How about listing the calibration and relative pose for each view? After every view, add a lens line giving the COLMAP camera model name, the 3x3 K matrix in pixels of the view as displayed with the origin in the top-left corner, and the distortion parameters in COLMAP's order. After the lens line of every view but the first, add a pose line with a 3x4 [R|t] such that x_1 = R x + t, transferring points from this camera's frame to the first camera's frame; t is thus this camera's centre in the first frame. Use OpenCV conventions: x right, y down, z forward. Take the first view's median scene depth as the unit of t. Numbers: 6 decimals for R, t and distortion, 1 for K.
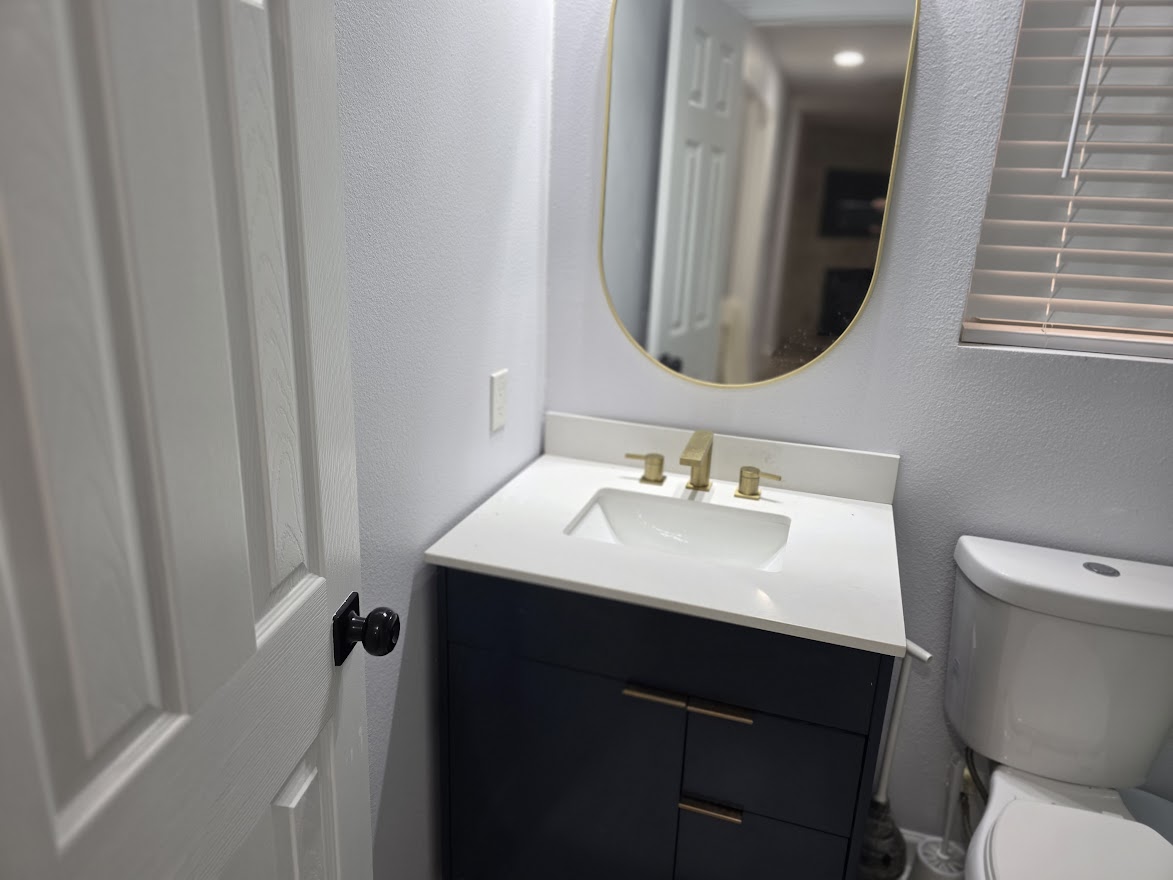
lens RADIAL K [[789.1, 0, 585.8], [0, 789.1, 454.4], [0, 0, 1]] dist [0.074868, -0.069259]
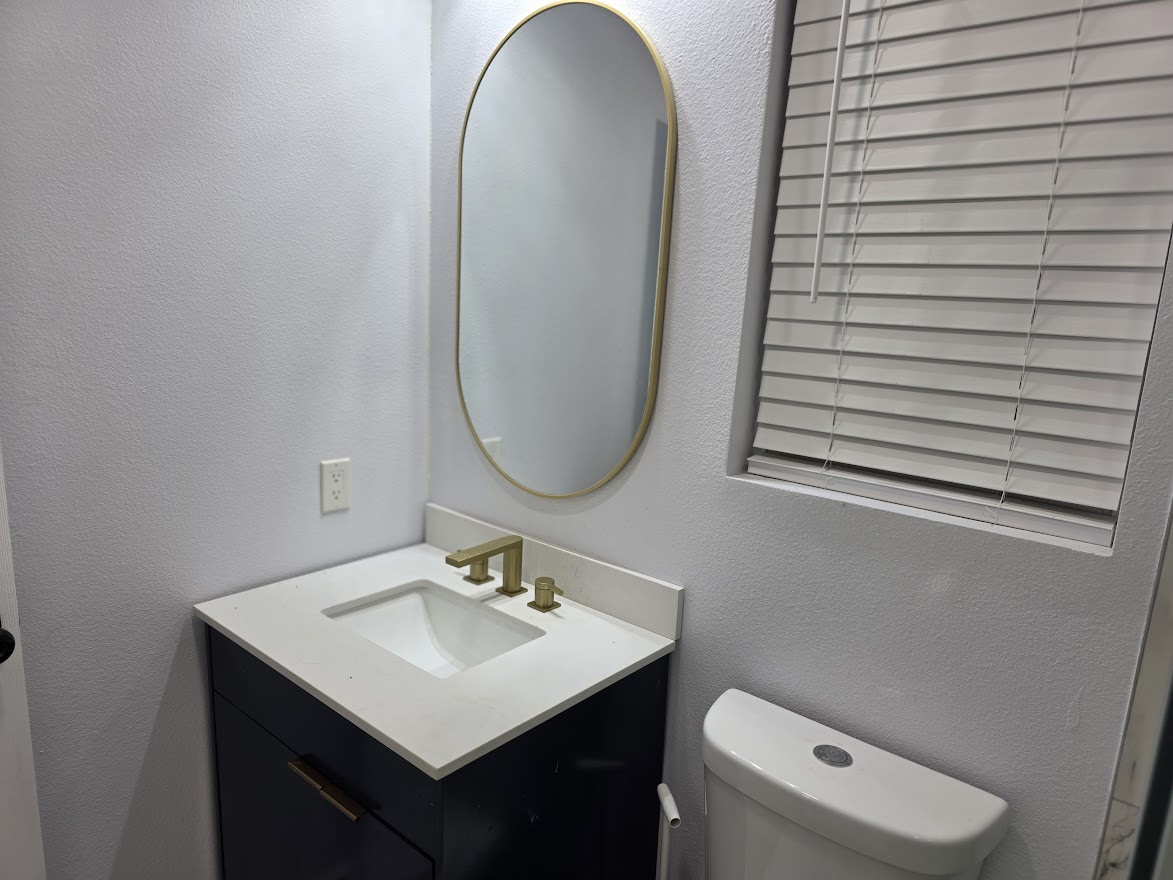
lens RADIAL K [[792.9, 0, 584.5], [0, 792.9, 471.6], [0, 0, 1]] dist [0.064744, -0.068203]
pose [[0.919282, 0.092064, -0.382681, 0.648630], [-0.132879, 0.987770, -0.081571, -0.043276], [0.370491, 0.125837, 0.920272, 0.091395]]
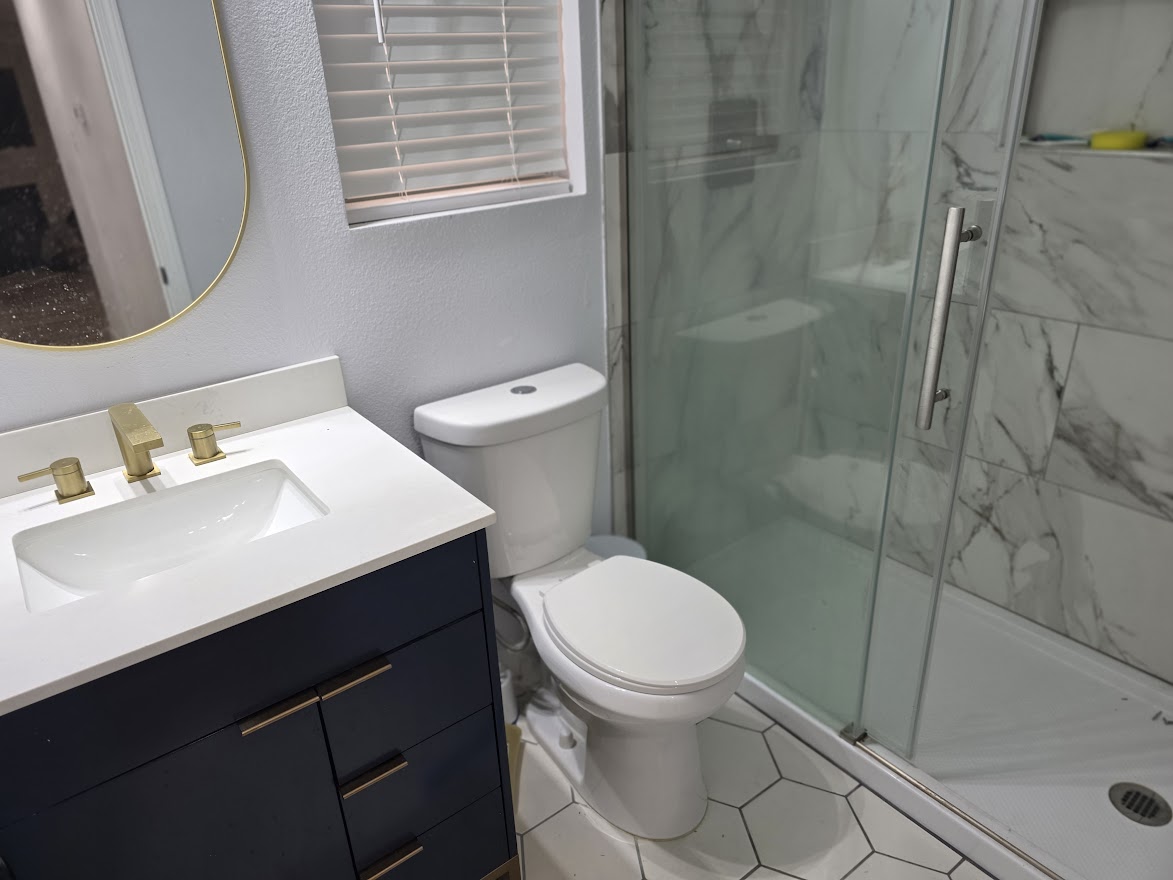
lens RADIAL K [[789.1, 0, 585.8], [0, 789.1, 454.4], [0, 0, 1]] dist [0.074868, -0.069259]
pose [[0.578400, -0.411949, 0.704096, -0.166186], [0.326234, 0.907908, 0.263200, -0.046171], [-0.747680, 0.077465, 0.659526, 0.153067]]
